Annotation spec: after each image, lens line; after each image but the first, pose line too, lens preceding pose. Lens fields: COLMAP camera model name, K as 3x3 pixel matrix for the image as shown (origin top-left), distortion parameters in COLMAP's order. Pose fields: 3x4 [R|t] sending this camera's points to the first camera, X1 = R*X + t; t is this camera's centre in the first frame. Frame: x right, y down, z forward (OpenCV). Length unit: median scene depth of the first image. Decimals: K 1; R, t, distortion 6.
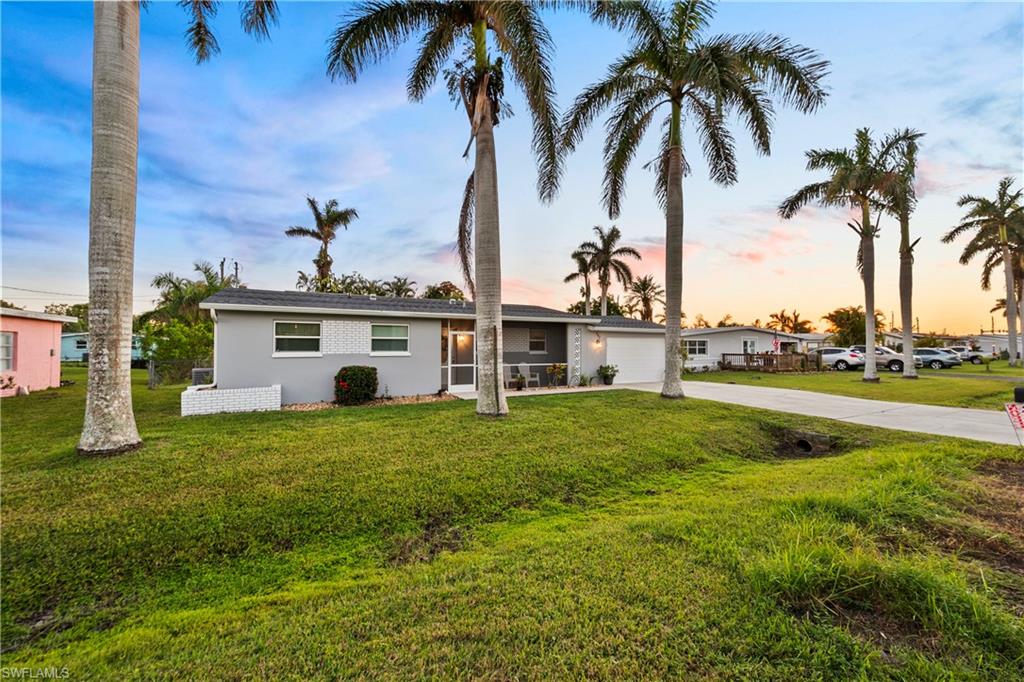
lens RADIAL K [[403.5, 0, 512.0], [0, 403.5, 341.0], [0, 0, 1]] dist [0.000758, -0.000163]
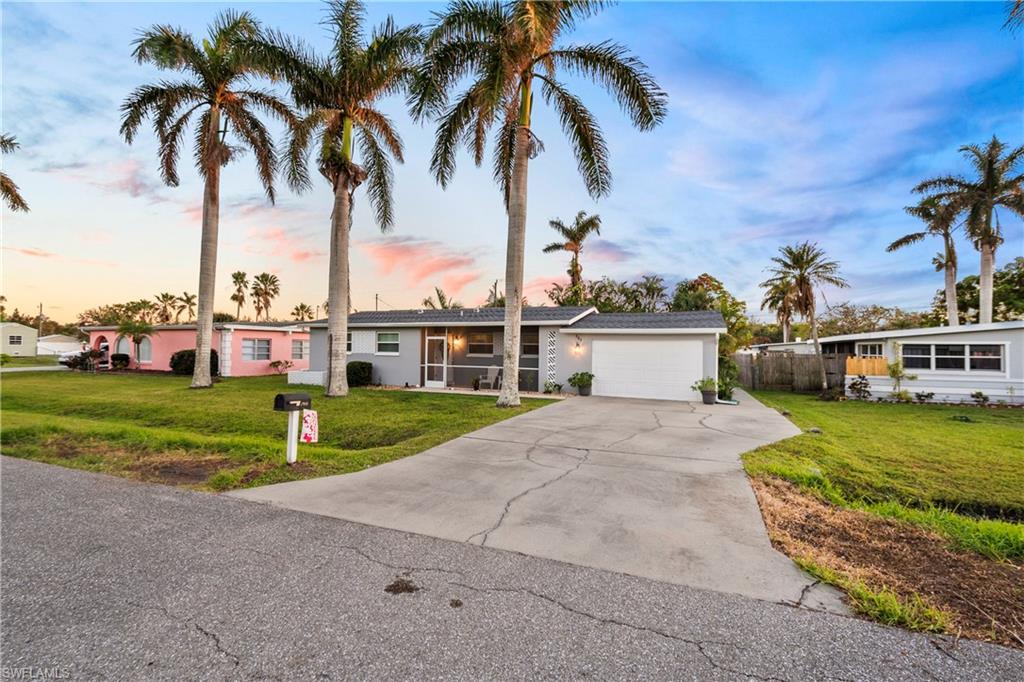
lens RADIAL K [[460.2, 0, 512.0], [0, 460.2, 341.0], [0, 0, 1]] dist [-0.000206, -0.000190]
pose [[0.624487, -0.006624, -0.781007, 0.700123], [-0.001135, 0.999955, -0.009389, 0.001234], [0.781035, 0.006750, 0.624451, 0.206806]]
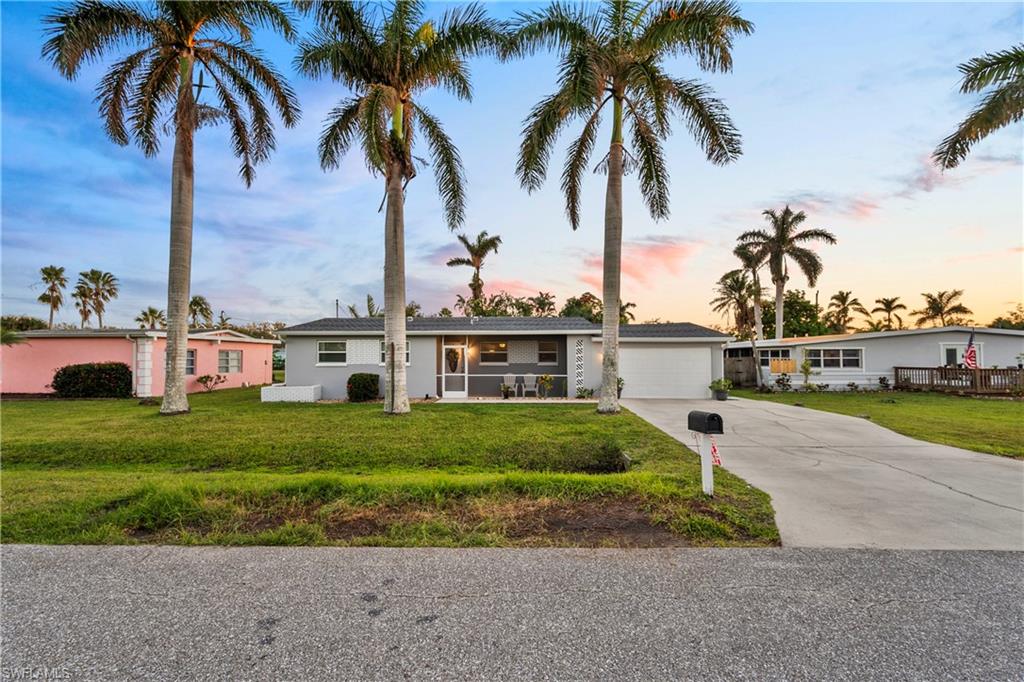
lens RADIAL K [[414.0, 0, 507.5], [0, 414.0, 351.2], [0, 0, 1]] dist [-0.002296, -0.000342]
pose [[0.861904, -0.009934, -0.506974, 0.394989], [0.009723, 0.999948, -0.003063, -0.001333], [0.506978, -0.002289, 0.861956, 0.029737]]
